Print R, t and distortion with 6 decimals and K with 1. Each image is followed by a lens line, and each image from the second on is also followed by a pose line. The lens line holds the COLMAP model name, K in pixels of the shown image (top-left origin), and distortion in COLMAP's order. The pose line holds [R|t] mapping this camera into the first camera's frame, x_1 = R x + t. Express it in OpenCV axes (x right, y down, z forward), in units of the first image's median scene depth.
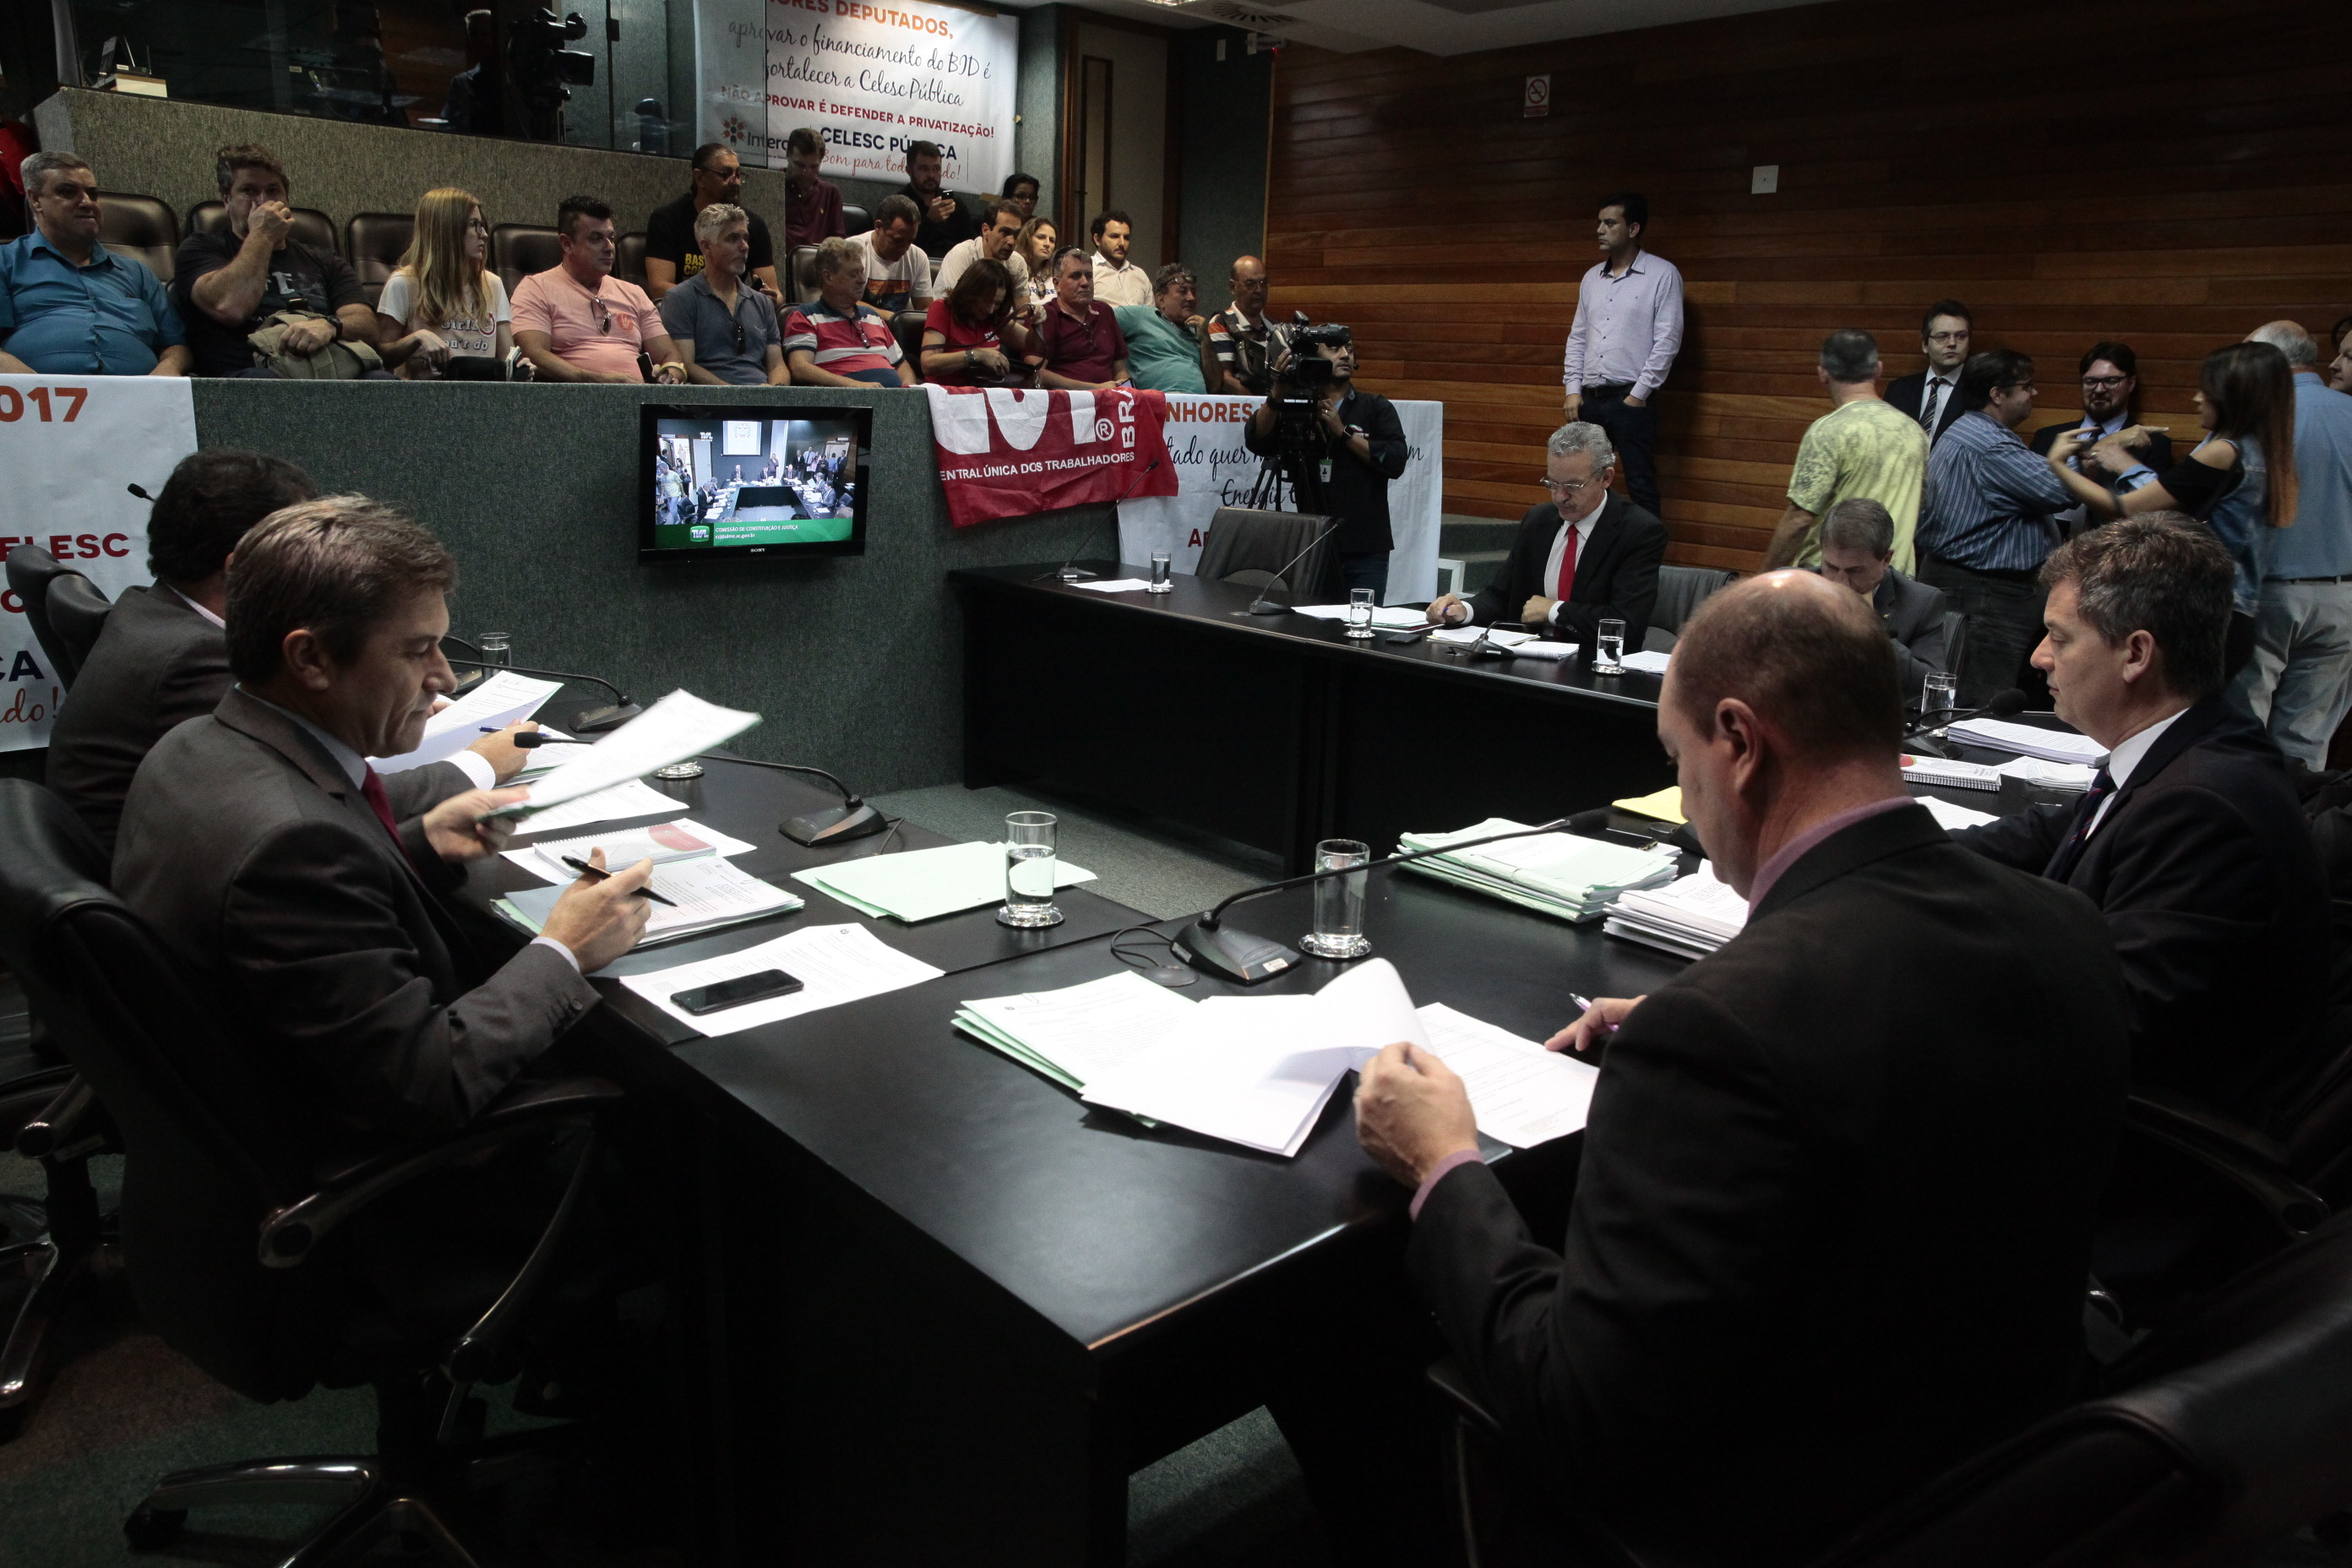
lens RADIAL K [[1663.0, 0, 1181.1], [0, 1663.0, 798.6], [0, 0, 1]] dist [-0.107450, 0.094199]
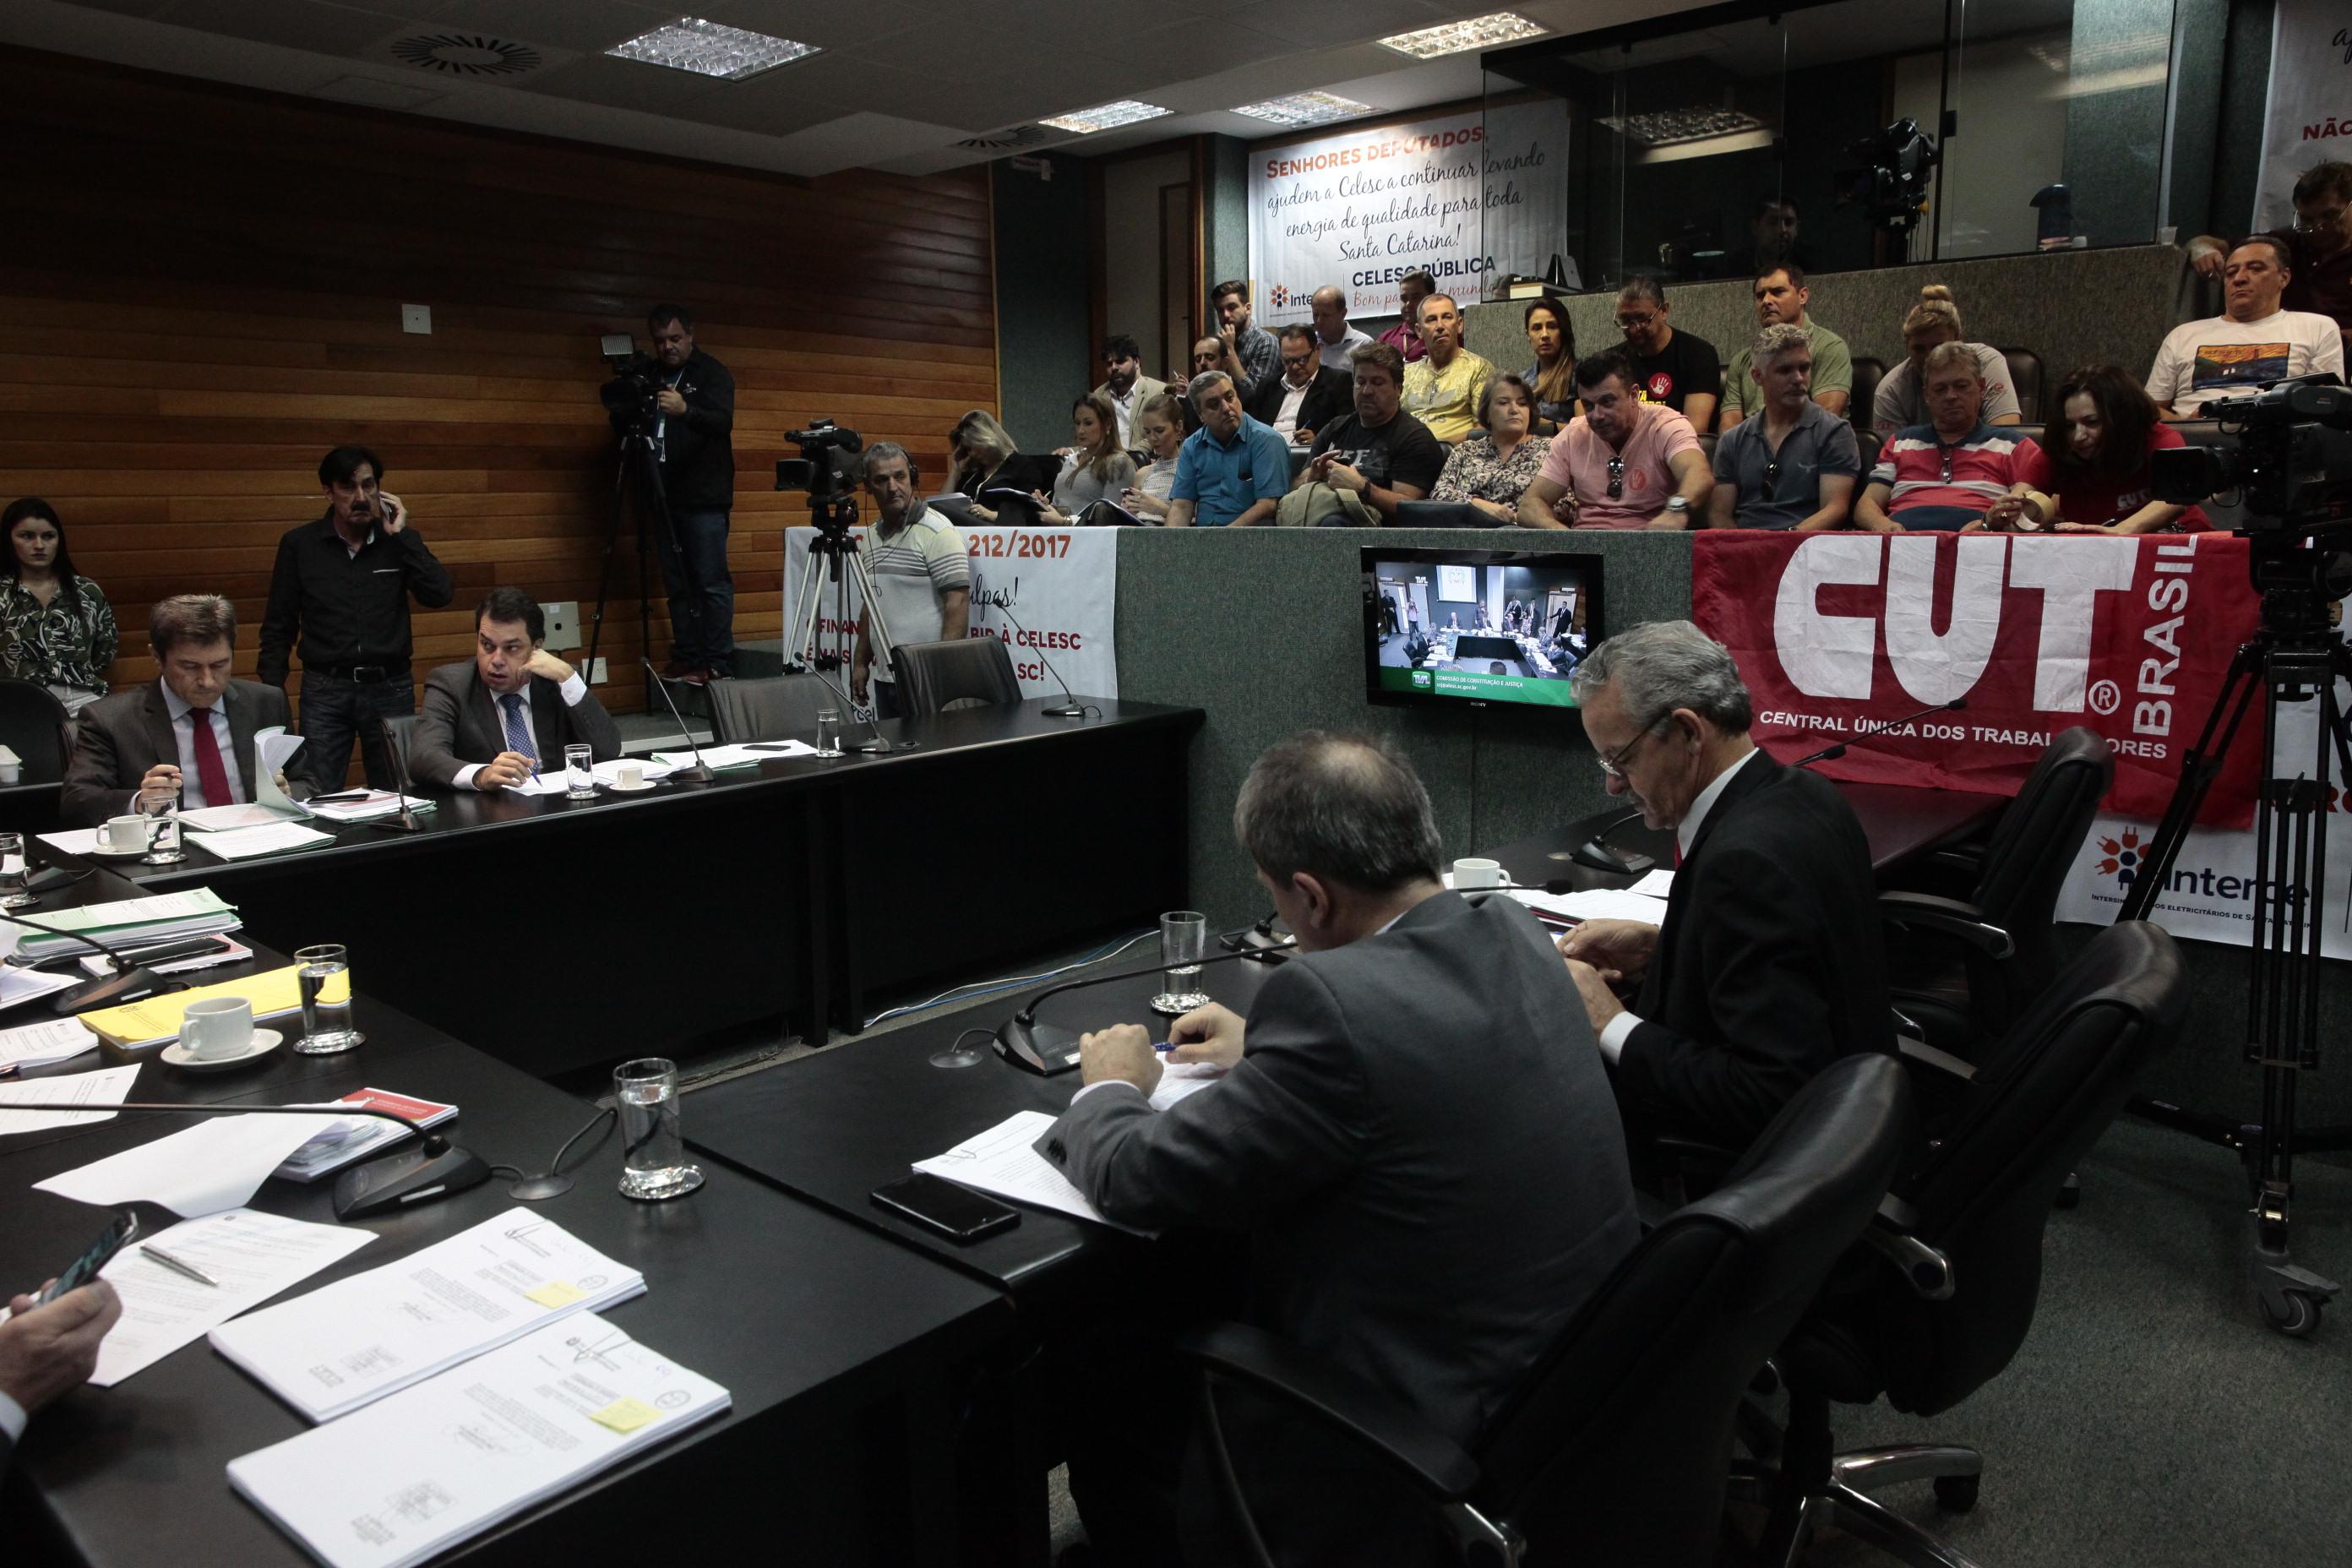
lens RADIAL K [[1603.5, 0, 1168.6], [0, 1603.5, 789.1], [0, 0, 1]] dist [-0.106903, 0.075665]
pose [[0.099788, 0.138104, -0.985378, 0.531174], [-0.233338, 0.965953, 0.111752, -0.142046], [0.967262, 0.218774, 0.128616, 0.627901]]
